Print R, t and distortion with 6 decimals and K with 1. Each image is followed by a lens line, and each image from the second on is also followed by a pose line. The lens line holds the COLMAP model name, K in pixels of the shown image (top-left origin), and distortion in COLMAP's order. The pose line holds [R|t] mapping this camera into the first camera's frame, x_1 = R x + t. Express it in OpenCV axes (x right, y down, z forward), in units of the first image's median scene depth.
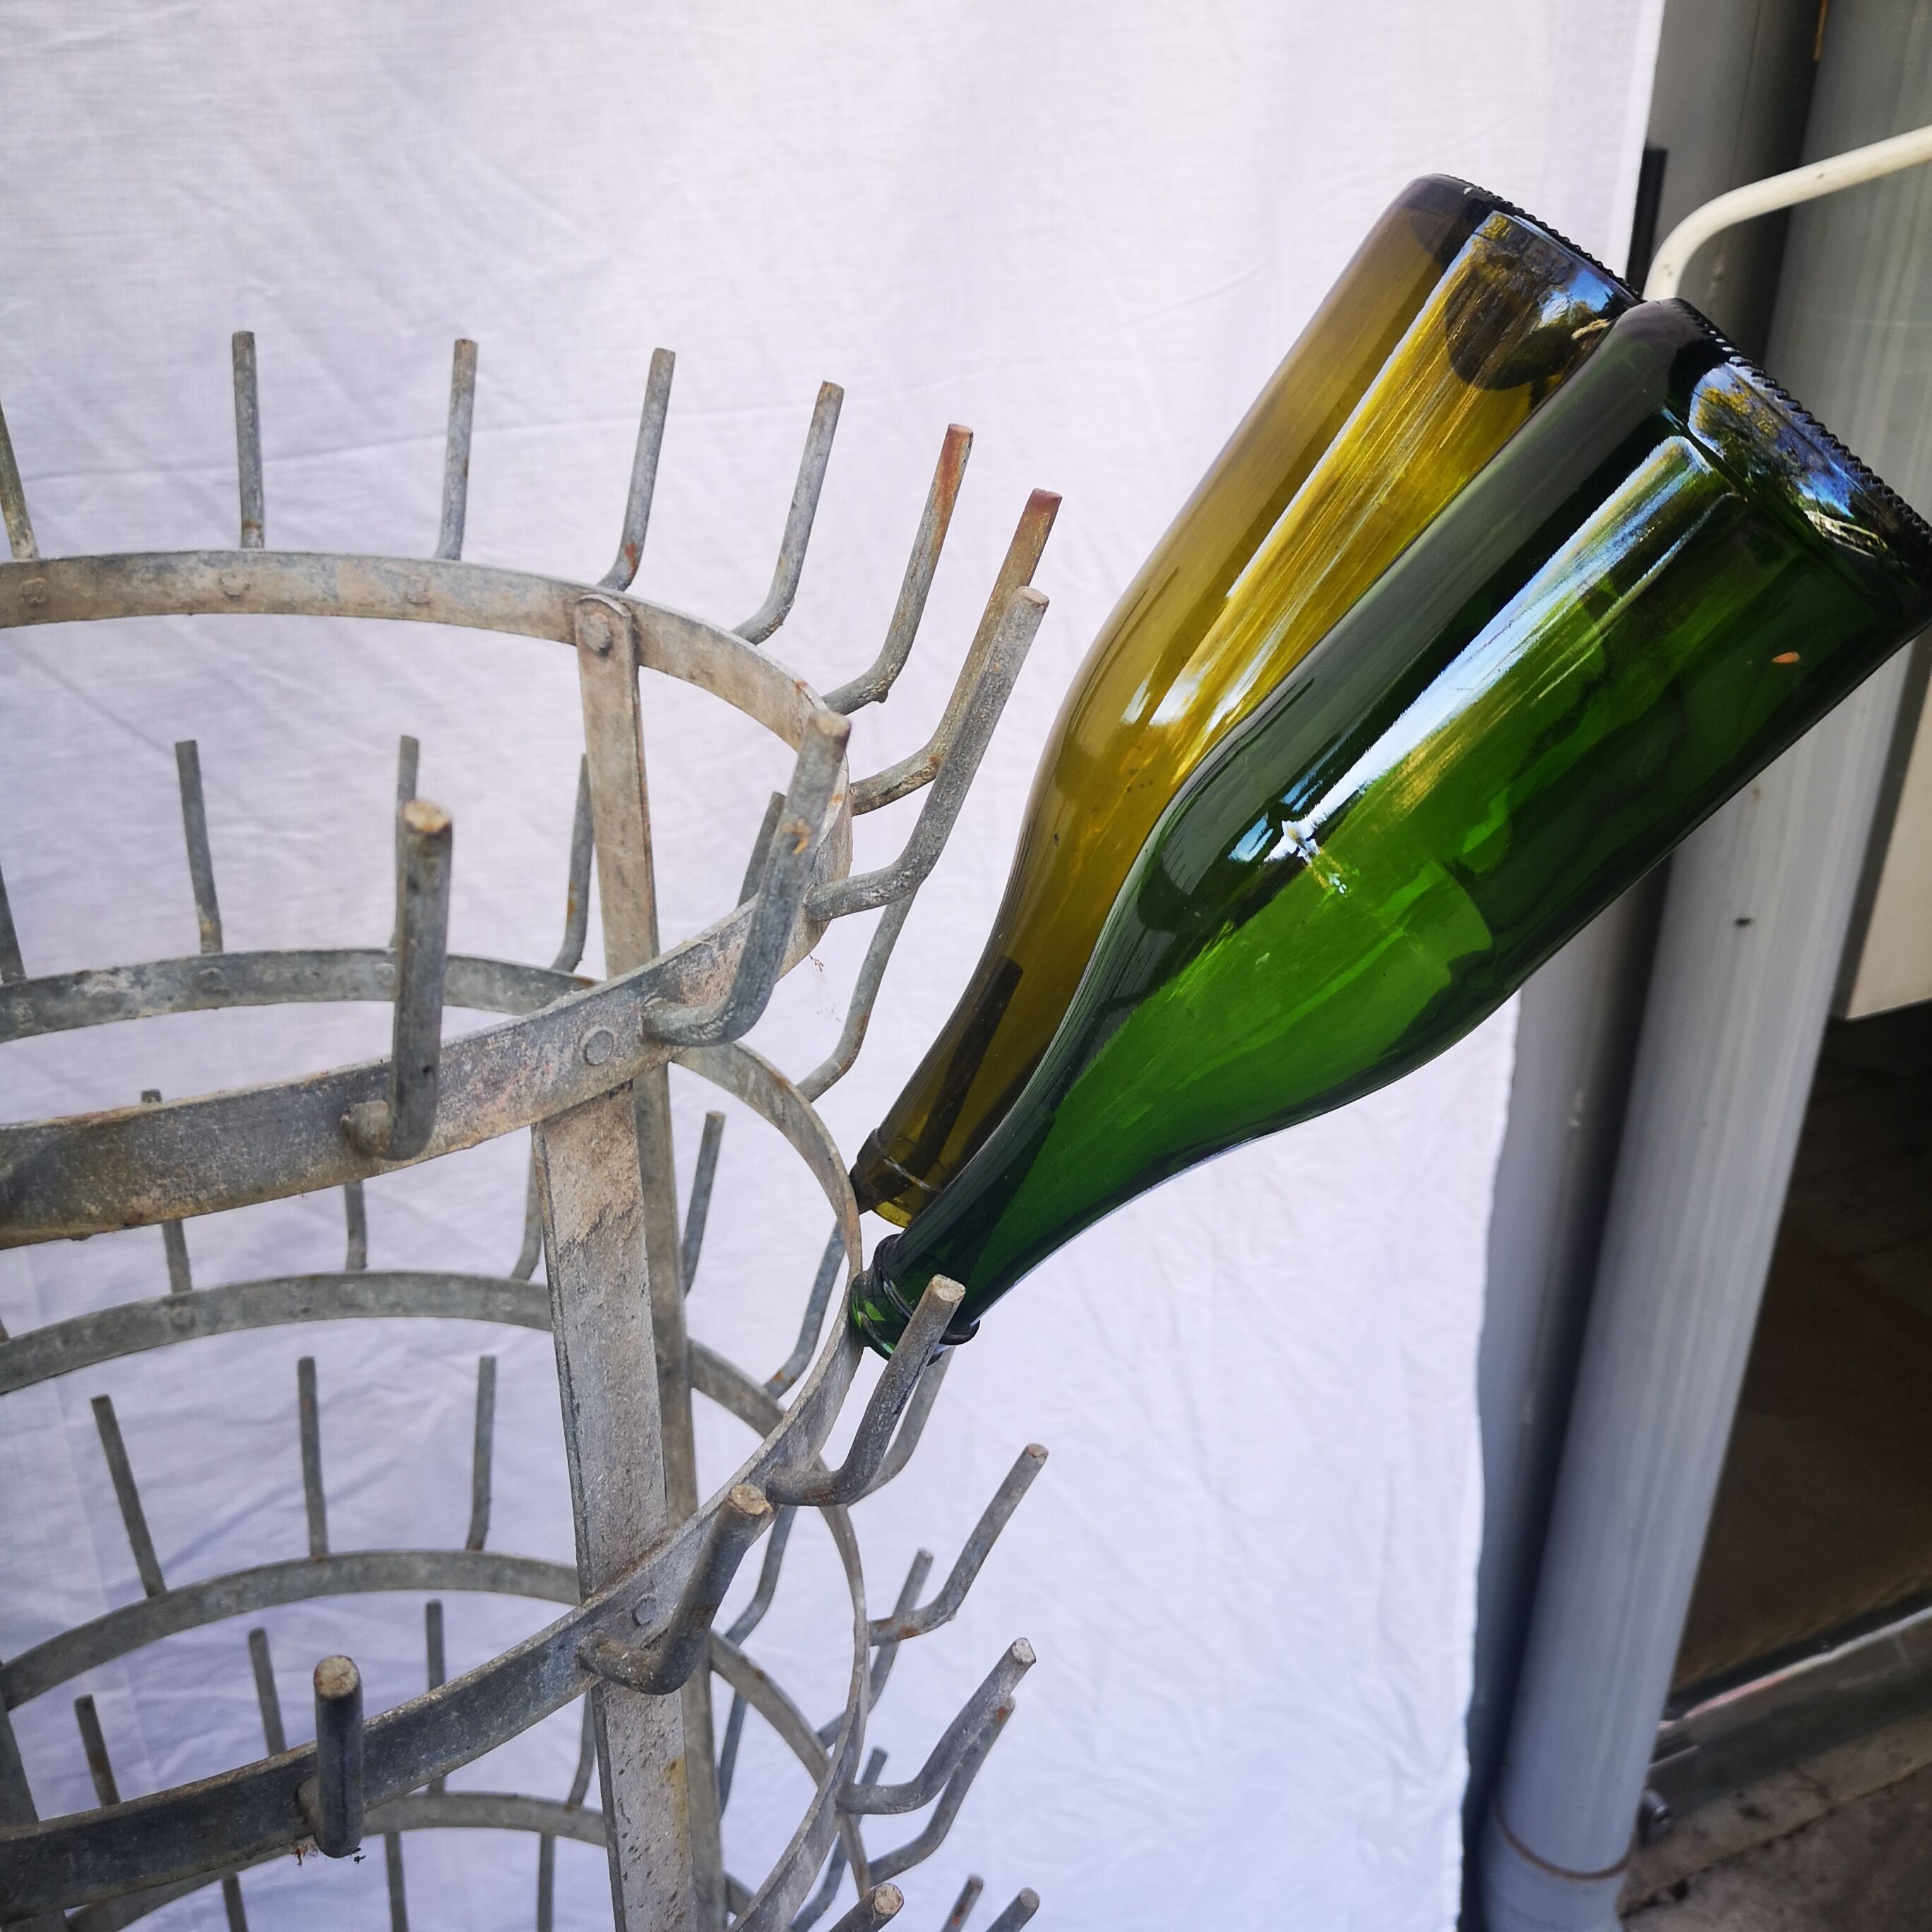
lens RADIAL K [[1985.5, 0, 977.4], [0, 1985.5, 940.2], [0, 0, 1]] dist [0.030641, 0.000000]
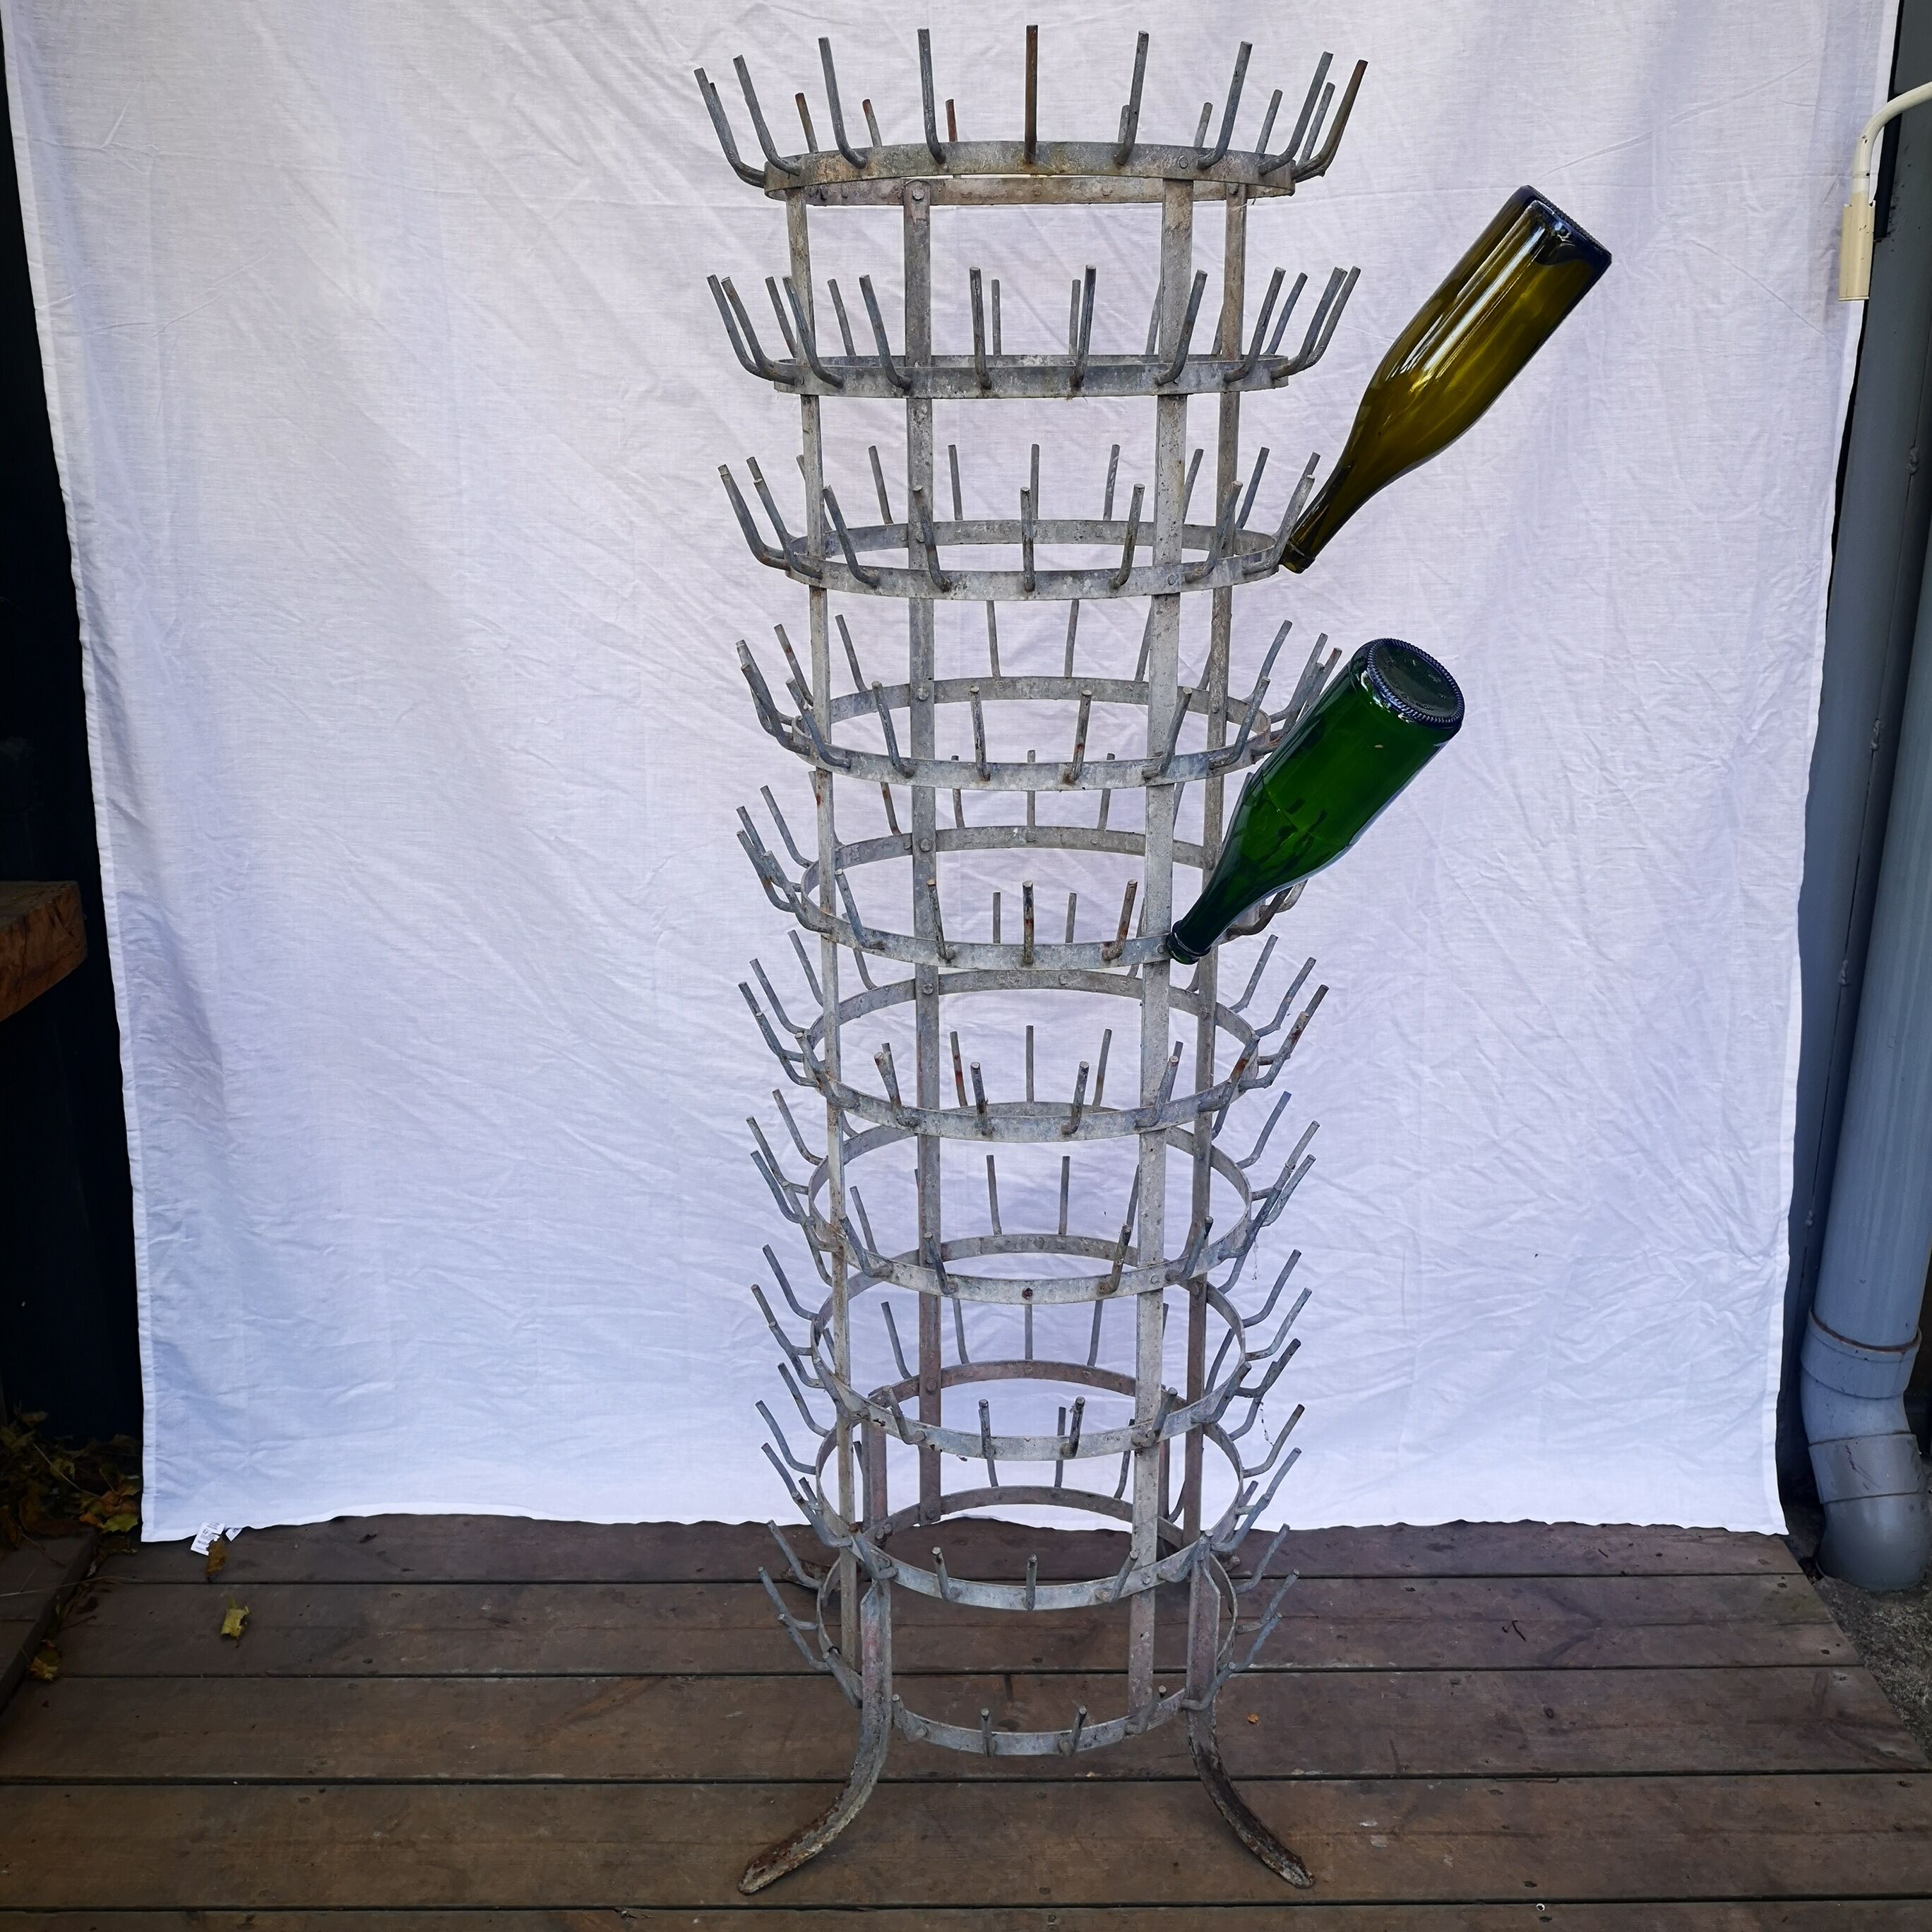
lens RADIAL K [[1985.5, 0, 951.5], [0, 1985.5, 936.4], [0, 0, 1]] dist [0.030641, 0.000000]
pose [[0.908164, 0.120648, -0.400852, 0.509743], [-0.175291, 0.979174, -0.102425, 0.917044], [0.380147, 0.163284, 0.910399, -1.089492]]
